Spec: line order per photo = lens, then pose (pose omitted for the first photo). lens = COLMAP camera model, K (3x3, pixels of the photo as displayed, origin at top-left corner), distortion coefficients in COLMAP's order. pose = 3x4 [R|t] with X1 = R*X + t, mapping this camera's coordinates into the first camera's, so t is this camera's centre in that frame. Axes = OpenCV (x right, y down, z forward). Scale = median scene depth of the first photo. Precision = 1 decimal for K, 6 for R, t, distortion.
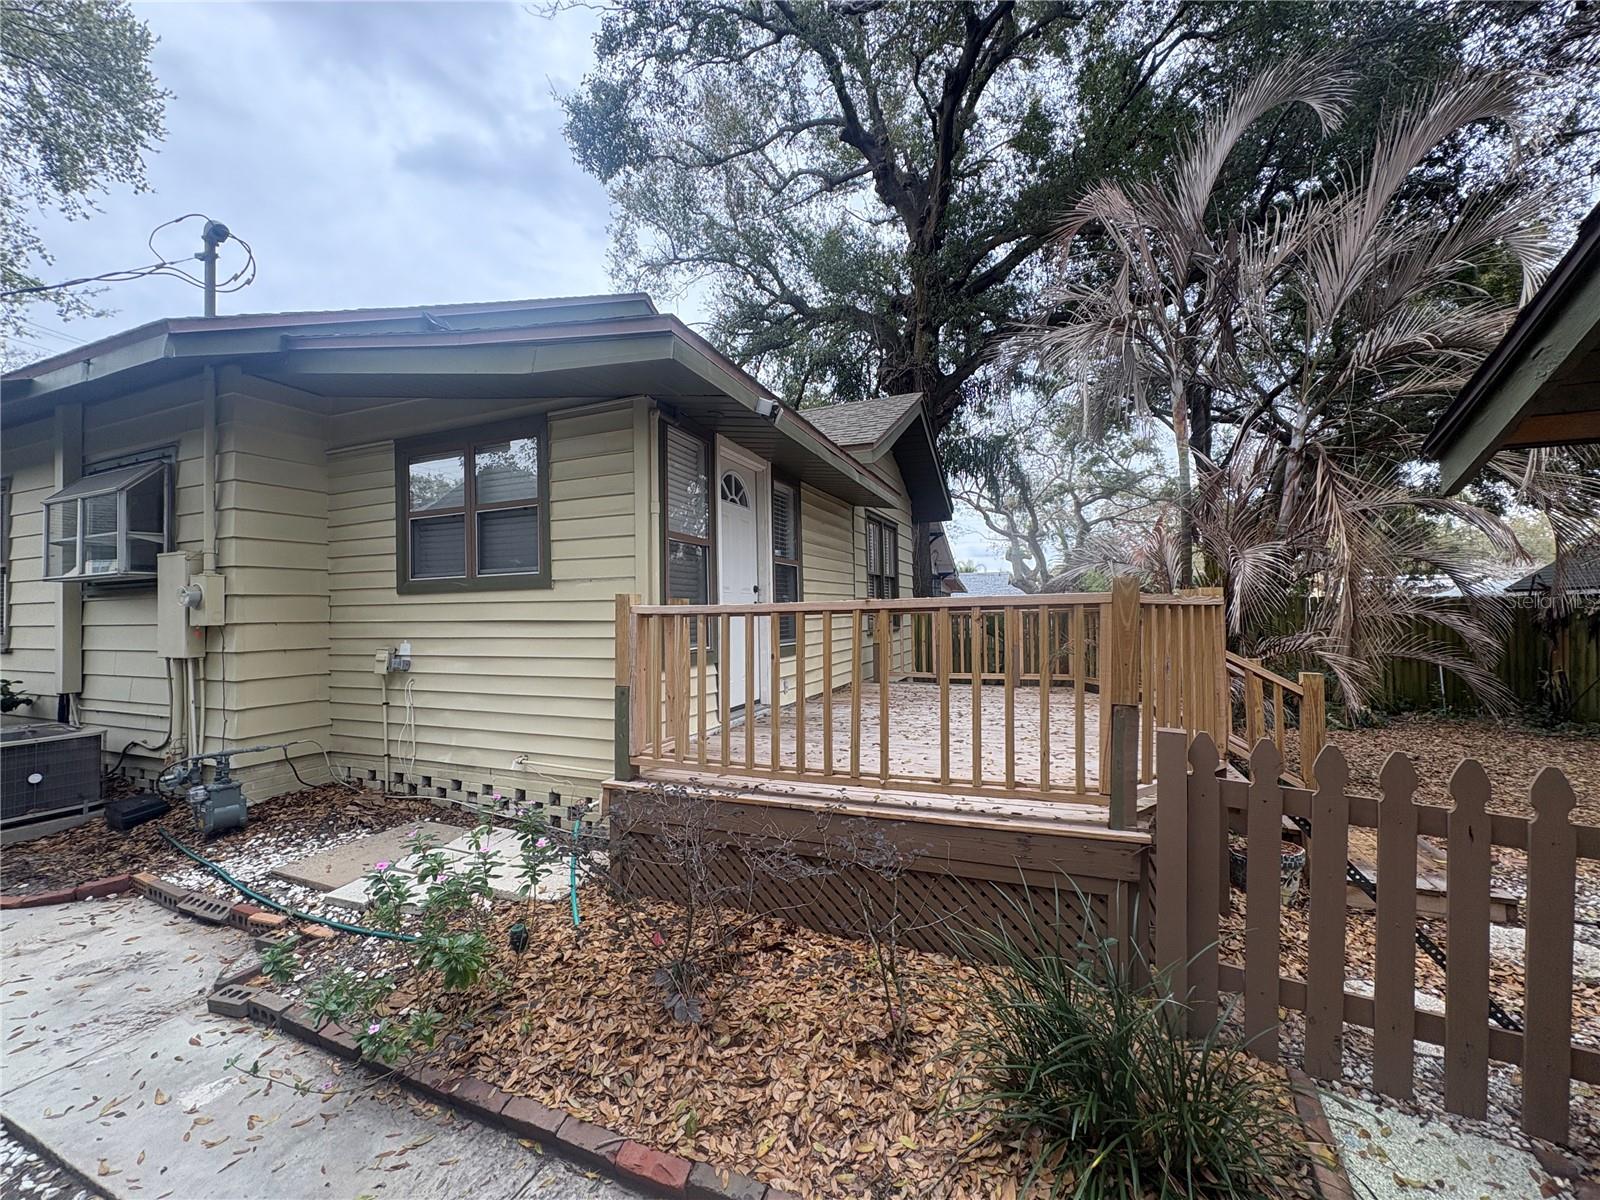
lens RADIAL K [[634.5, 0, 802.8], [0, 634.5, 608.1], [0, 0, 1]] dist [-0.002605, 0.000173]
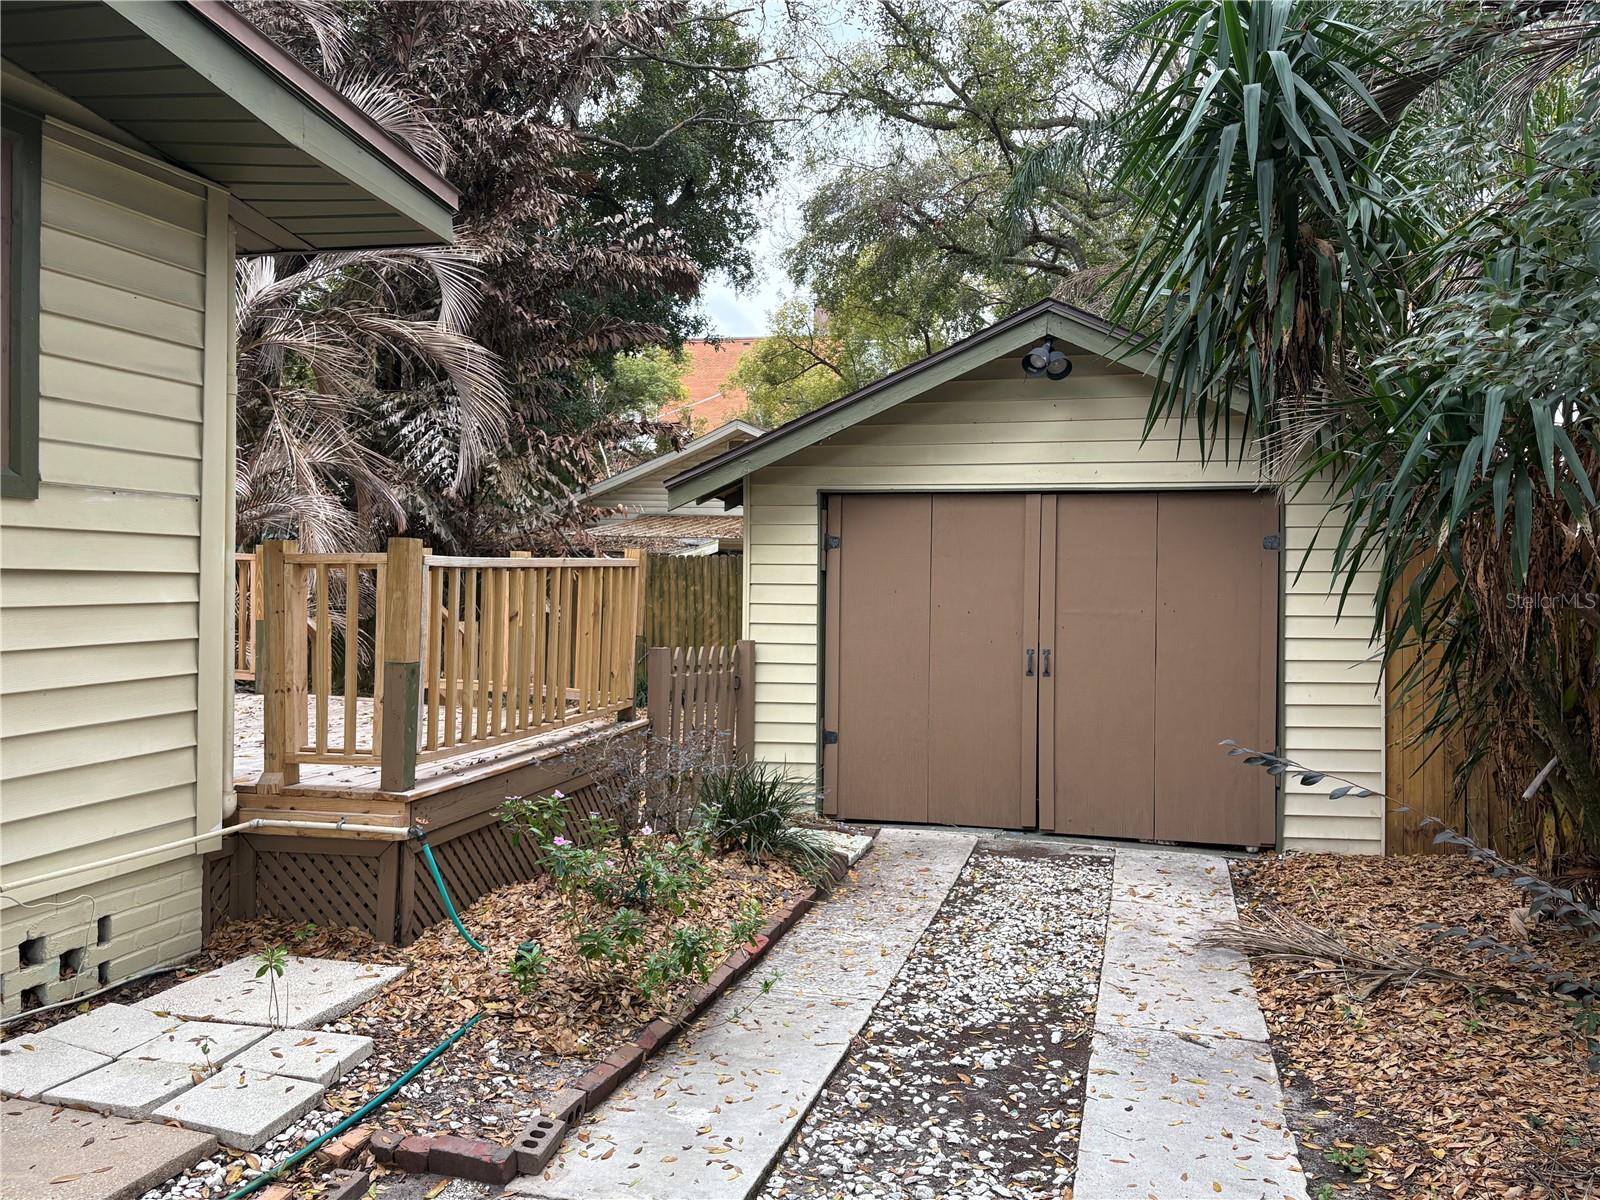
lens RADIAL K [[1280.4, 0, 802.6], [0, 1280.4, 600.2], [0, 0, 1]] dist [0.055198, -0.065050]
pose [[-0.133673, -0.011597, 0.990958, -1.118177], [-0.032005, 0.999460, 0.007379, 0.014031], [-0.990509, -0.030729, -0.133972, 0.454649]]
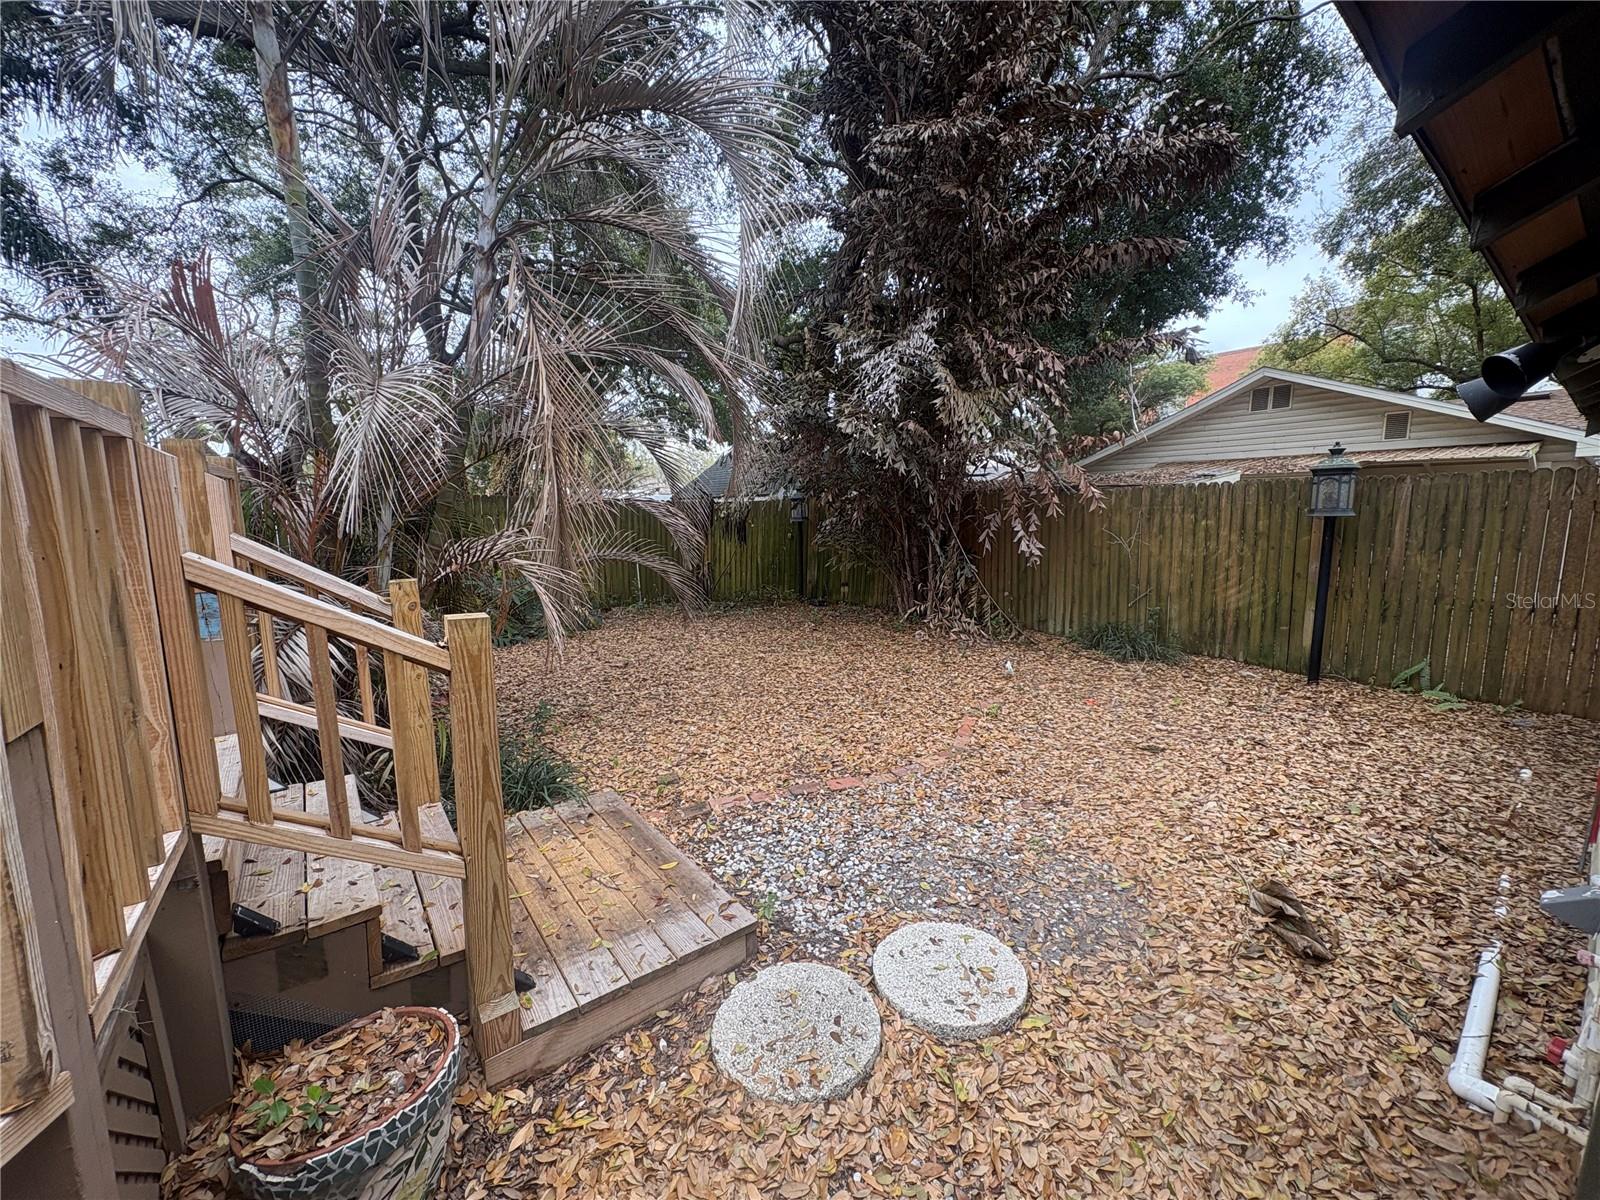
lens RADIAL K [[634.5, 0, 796.9], [0, 634.5, 598.5], [0, 0, 1]] dist [-0.002605, 0.000173]
pose [[0.501149, -0.101443, 0.859394, 0.347417], [-0.015980, 0.991851, 0.126397, 0.019327], [-0.865213, -0.077077, 0.495444, 0.375212]]
